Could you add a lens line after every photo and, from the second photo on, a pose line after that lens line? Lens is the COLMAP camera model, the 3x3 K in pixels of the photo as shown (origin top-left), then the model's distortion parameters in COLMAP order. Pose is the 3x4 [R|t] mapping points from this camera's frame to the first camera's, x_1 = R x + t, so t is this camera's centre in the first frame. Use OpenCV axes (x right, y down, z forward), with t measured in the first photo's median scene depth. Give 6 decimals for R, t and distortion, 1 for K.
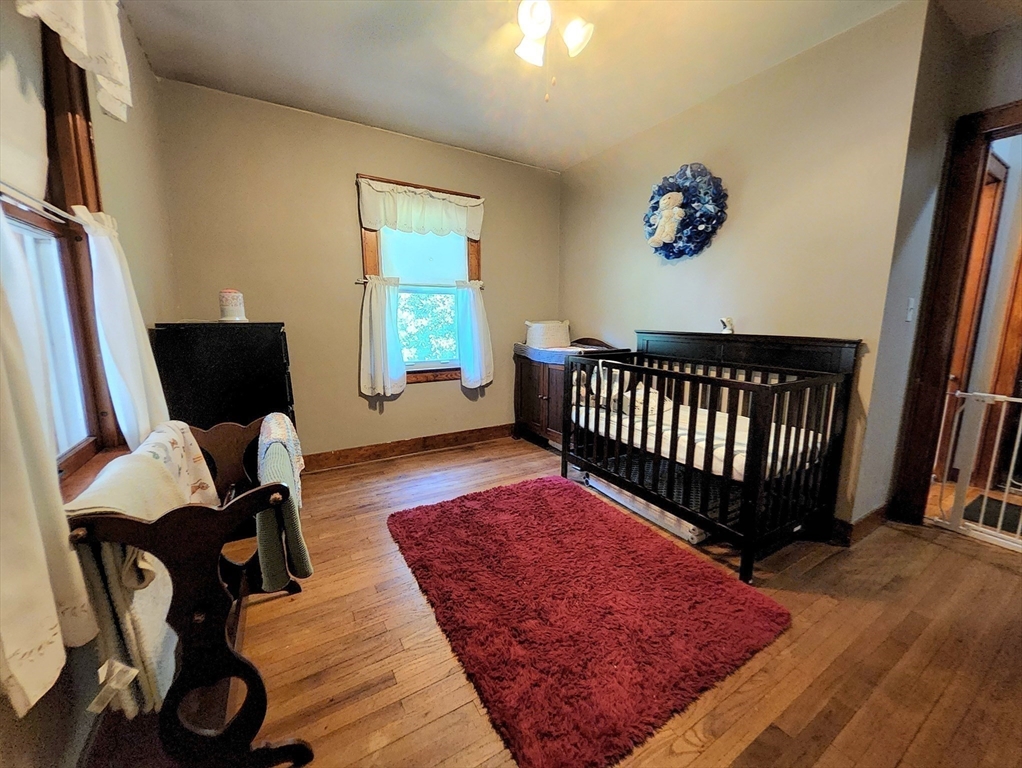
lens RADIAL K [[404.4, 0, 511.0], [0, 404.4, 384.0], [0, 0, 1]] dist [0.012300, -0.012870]
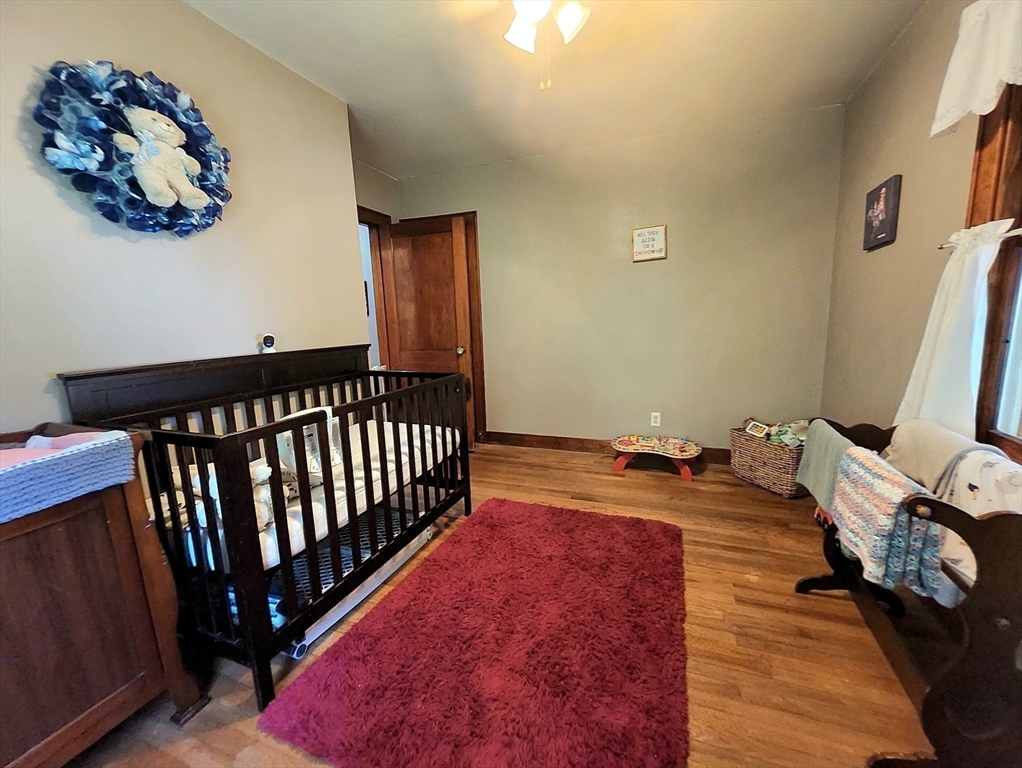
lens RADIAL K [[404.4, 0, 511.0], [0, 404.4, 384.0], [0, 0, 1]] dist [0.012300, -0.012870]
pose [[-0.652825, -0.092547, 0.751834, -0.433625], [0.137387, 0.961583, 0.237661, -0.216504], [-0.744945, 0.258443, -0.615031, 1.281486]]
